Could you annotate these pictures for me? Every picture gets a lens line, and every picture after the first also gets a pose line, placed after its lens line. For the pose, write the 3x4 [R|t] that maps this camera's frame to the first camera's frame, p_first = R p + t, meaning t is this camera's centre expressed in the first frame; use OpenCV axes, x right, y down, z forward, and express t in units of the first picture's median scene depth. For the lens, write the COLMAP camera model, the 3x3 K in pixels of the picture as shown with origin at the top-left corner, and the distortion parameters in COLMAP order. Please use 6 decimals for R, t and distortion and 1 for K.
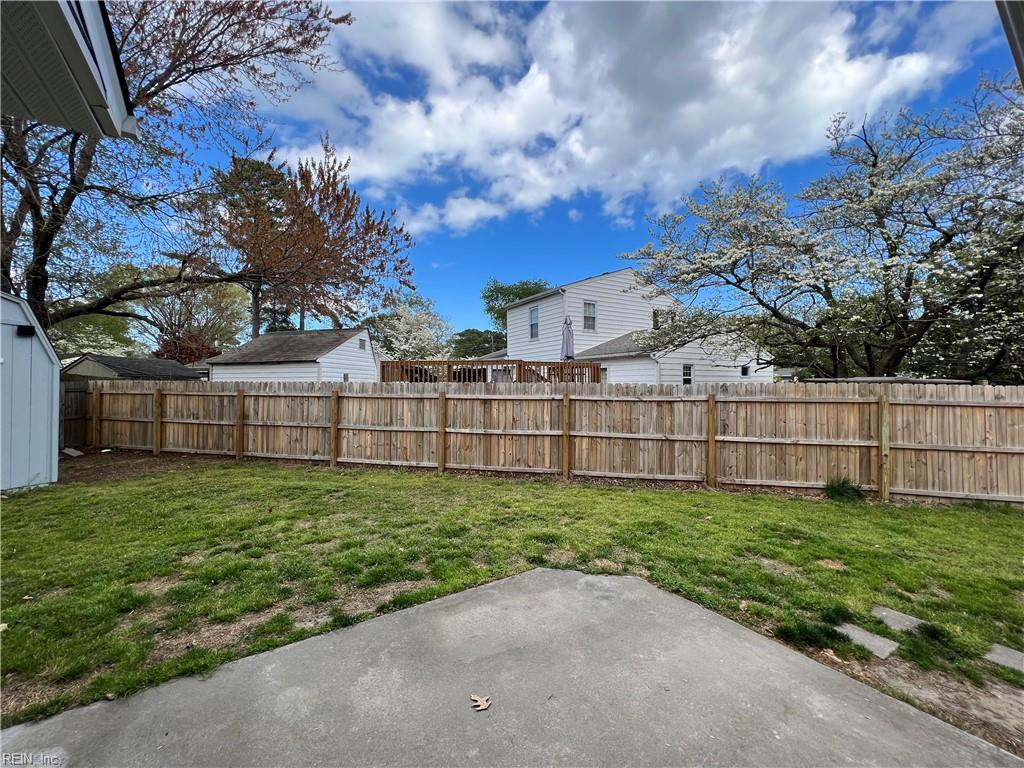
lens RADIAL K [[410.8, 0, 511.6], [0, 410.8, 382.8], [0, 0, 1]] dist [-0.003308, 0.000943]
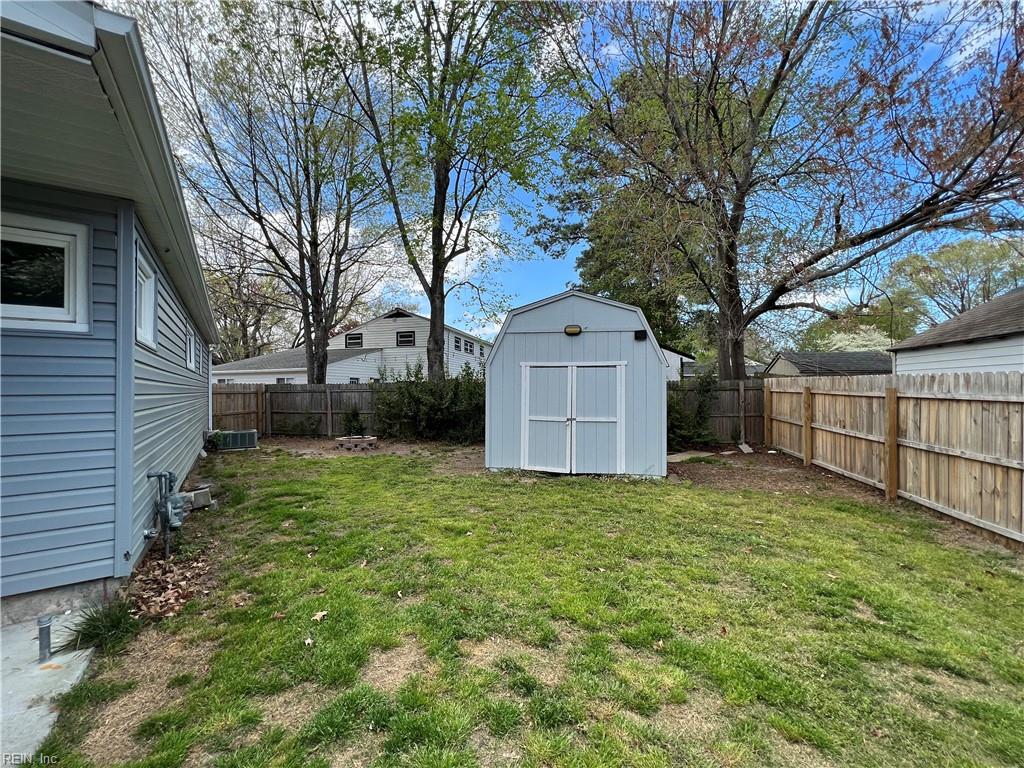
lens RADIAL K [[410.8, 0, 511.3], [0, 410.8, 385.0], [0, 0, 1]] dist [-0.003308, 0.000943]
pose [[0.016804, -0.006948, -0.999835, -0.050886], [0.017919, 0.999817, -0.006646, 0.006371], [0.999698, -0.017804, 0.016925, 0.414833]]
